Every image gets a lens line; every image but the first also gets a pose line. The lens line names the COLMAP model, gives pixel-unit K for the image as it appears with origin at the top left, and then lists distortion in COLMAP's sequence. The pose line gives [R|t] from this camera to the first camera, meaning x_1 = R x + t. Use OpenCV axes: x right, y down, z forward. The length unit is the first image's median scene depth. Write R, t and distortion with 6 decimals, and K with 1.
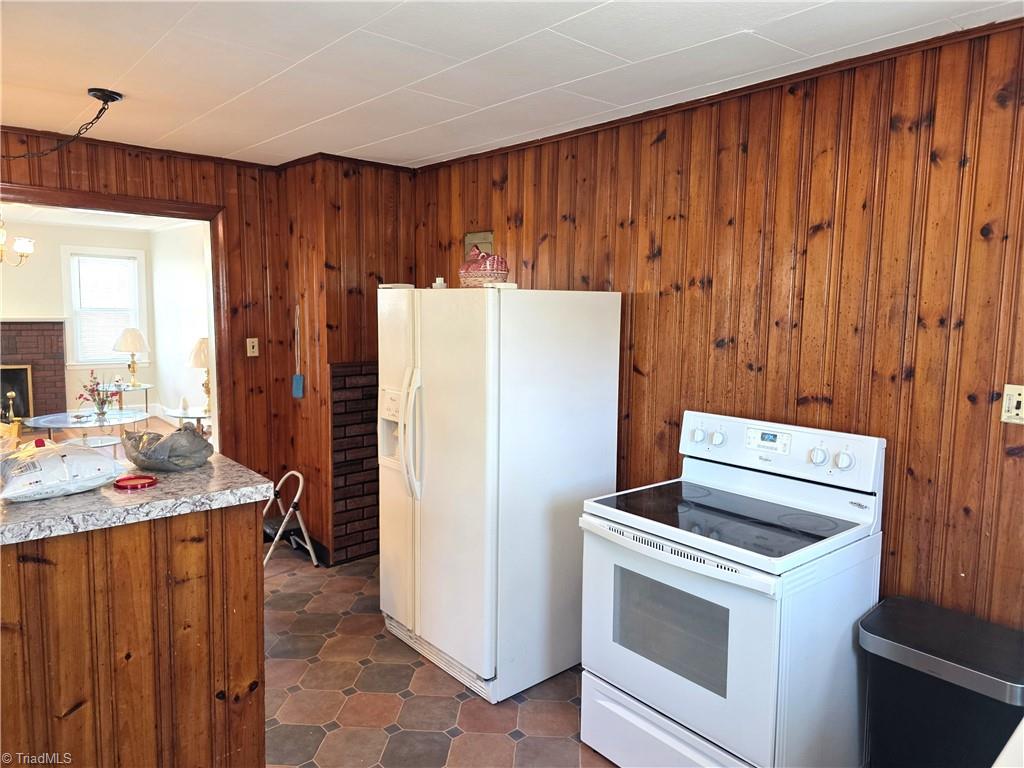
lens RADIAL K [[687.6, 0, 509.5], [0, 687.6, 376.6], [0, 0, 1]] dist [0.049747, -0.031947]
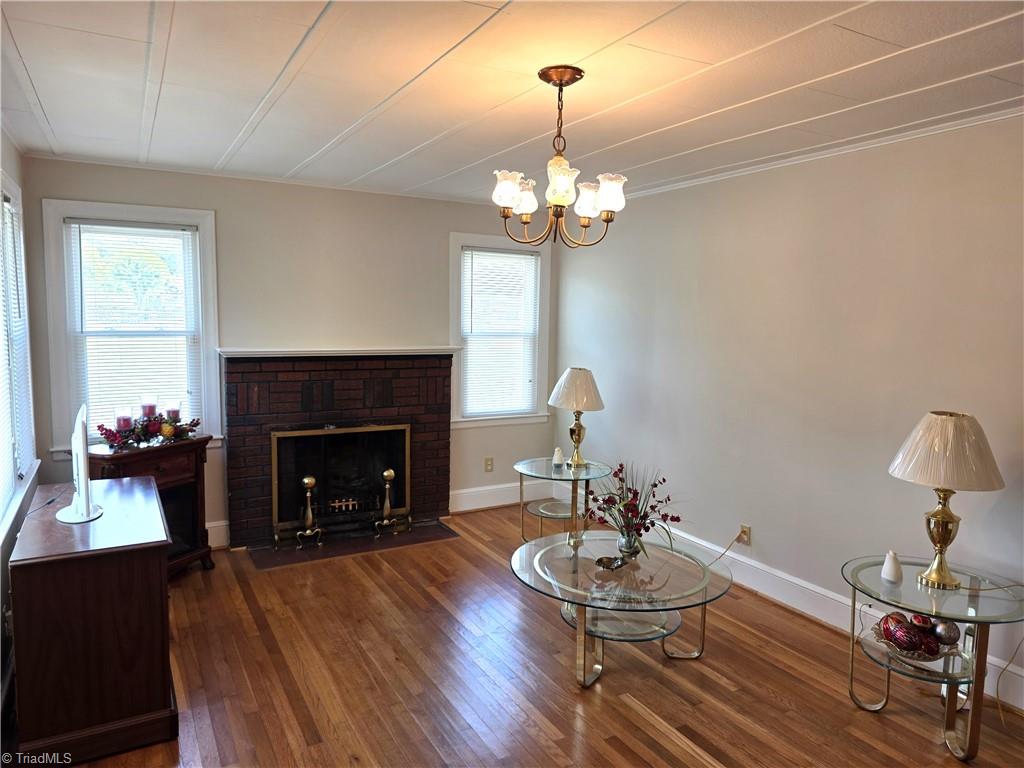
lens RADIAL K [[687.6, 0, 517.7], [0, 687.6, 381.1], [0, 0, 1]] dist [0.049747, -0.031947]
pose [[0.983335, 0.018508, -0.180859, -0.478174], [-0.020716, 0.999732, -0.010324, -0.050438], [0.180620, 0.013899, 0.983455, 0.410863]]
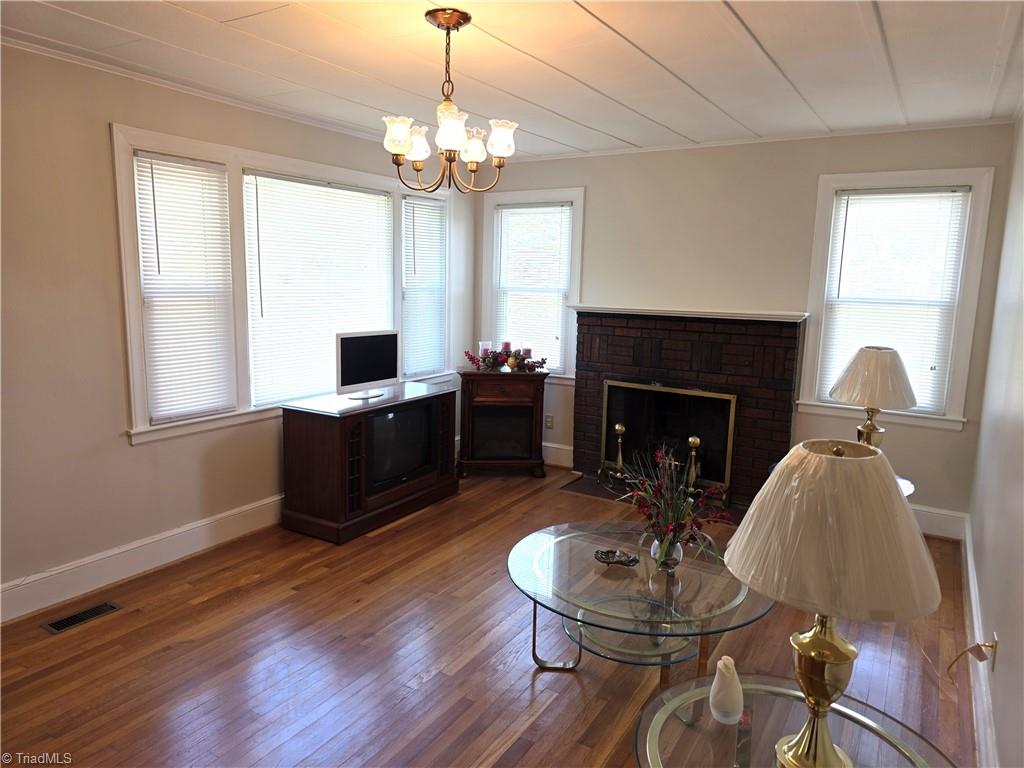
lens RADIAL K [[687.6, 0, 515.1], [0, 687.6, 385.5], [0, 0, 1]] dist [0.049747, -0.031947]
pose [[0.308937, 0.144741, -0.940004, -0.209483], [-0.118201, 0.986533, 0.113058, -0.066949], [0.943709, 0.076181, 0.321884, 0.644071]]
